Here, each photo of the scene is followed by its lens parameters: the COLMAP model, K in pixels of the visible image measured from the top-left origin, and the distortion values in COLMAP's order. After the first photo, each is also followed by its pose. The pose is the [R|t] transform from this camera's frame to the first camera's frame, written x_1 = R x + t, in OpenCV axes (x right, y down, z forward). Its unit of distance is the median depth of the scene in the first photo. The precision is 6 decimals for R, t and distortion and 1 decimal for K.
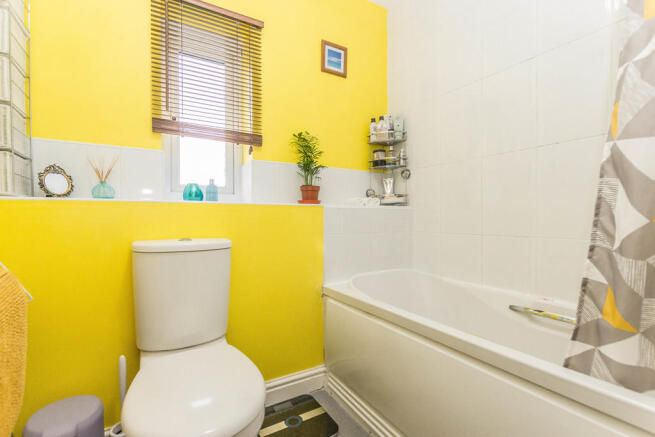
lens RADIAL K [[300.5, 0, 327.5], [0, 300.5, 218.5], [0, 0, 1]] dist [-0.003493, -0.000835]
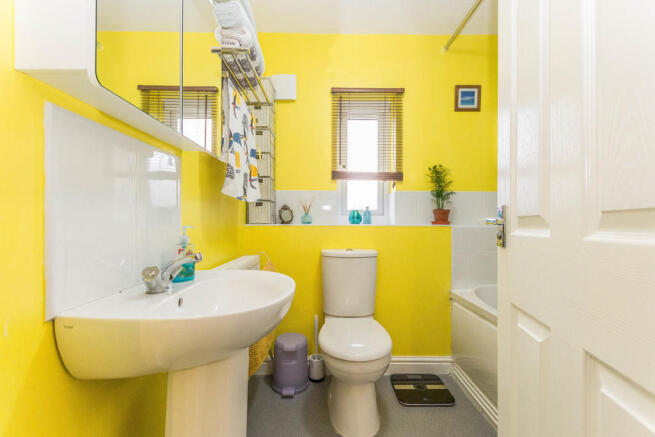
lens RADIAL K [[300.5, 0, 327.5], [0, 300.5, 218.5], [0, 0, 1]] dist [-0.003493, -0.000835]
pose [[0.865004, 0.002904, -0.501757, 0.167359], [-0.009788, 0.999891, -0.011088, -0.057056], [0.501670, 0.014502, 0.864937, -0.327687]]
